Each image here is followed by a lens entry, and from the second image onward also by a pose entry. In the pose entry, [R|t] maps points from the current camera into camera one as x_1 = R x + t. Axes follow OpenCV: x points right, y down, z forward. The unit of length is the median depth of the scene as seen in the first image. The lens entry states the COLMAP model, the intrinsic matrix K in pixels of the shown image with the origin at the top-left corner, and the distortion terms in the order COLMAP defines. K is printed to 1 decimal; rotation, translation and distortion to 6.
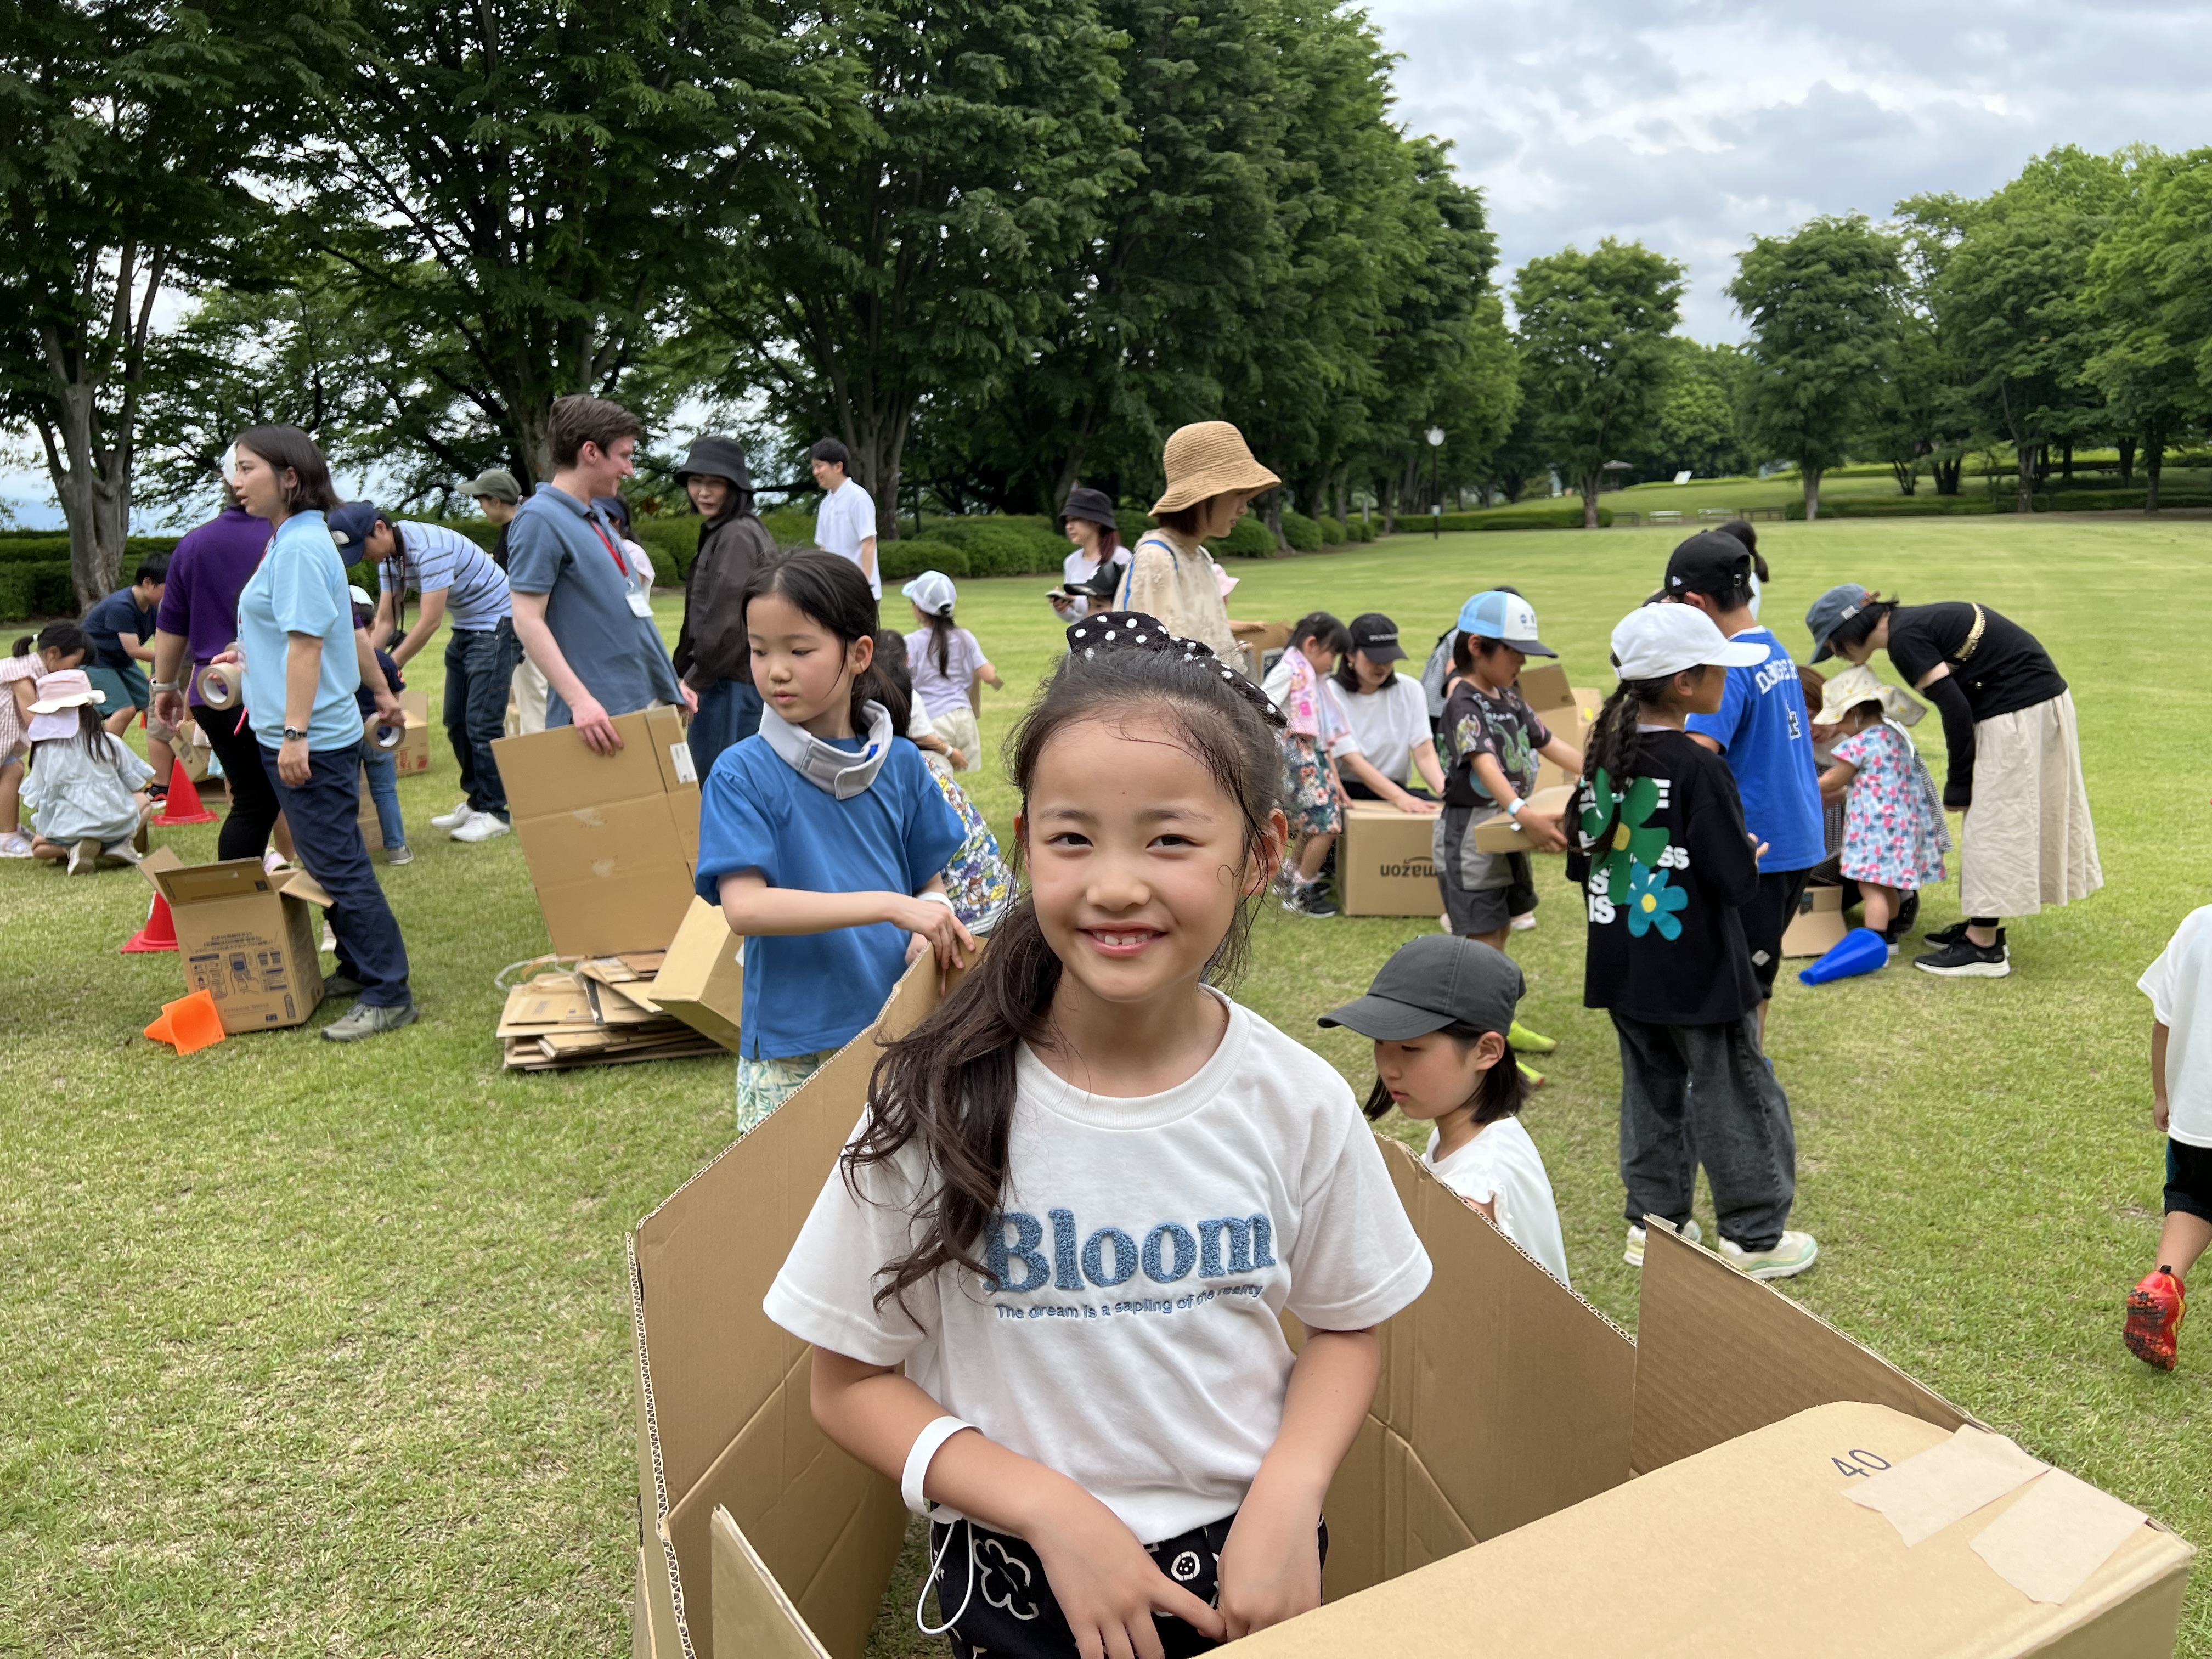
lens RADIAL K [[1670.6, 0, 1115.9], [0, 1670.6, 817.9], [0, 0, 1]] dist [-0.005090, -0.005651]
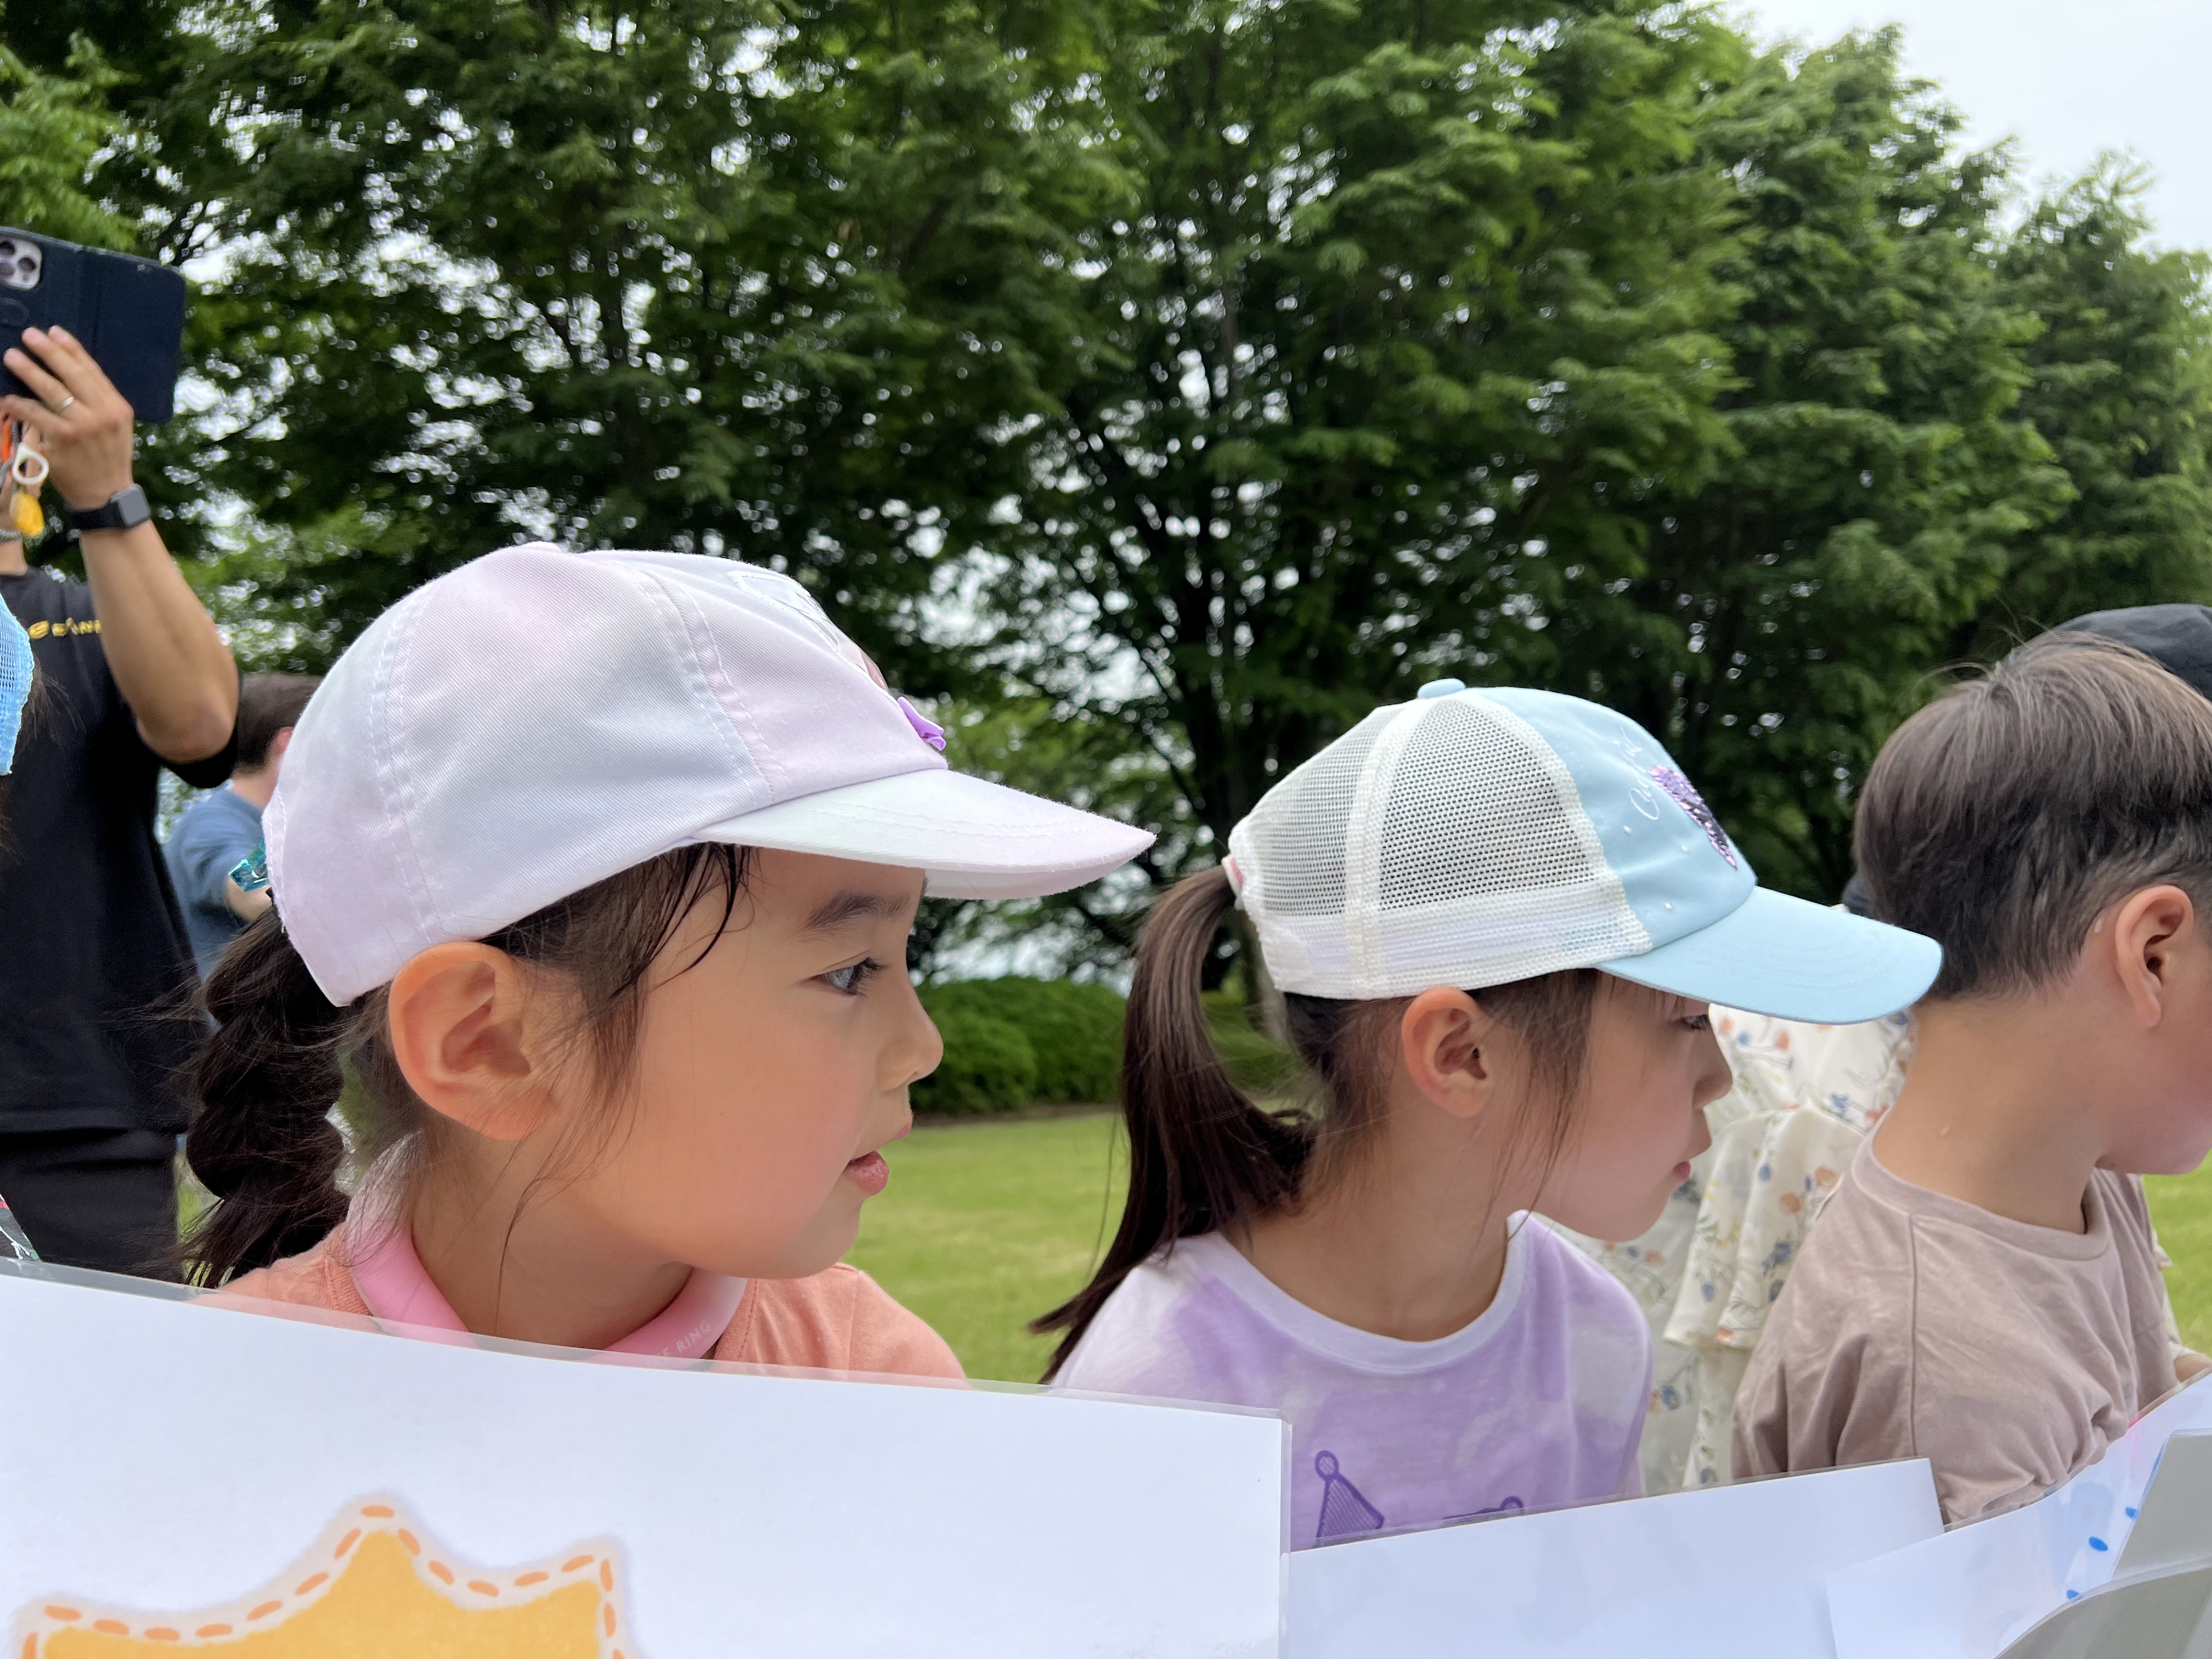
lens RADIAL K [[1670.6, 0, 1101.6], [0, 1670.6, 812.0], [0, 0, 1]] dist [-0.005090, -0.005651]
pose [[0.939991, -0.051186, -0.337337, -0.142096], [-0.050436, 0.956977, -0.285748, -0.036742], [0.337450, 0.285614, 0.896968, 0.272910]]
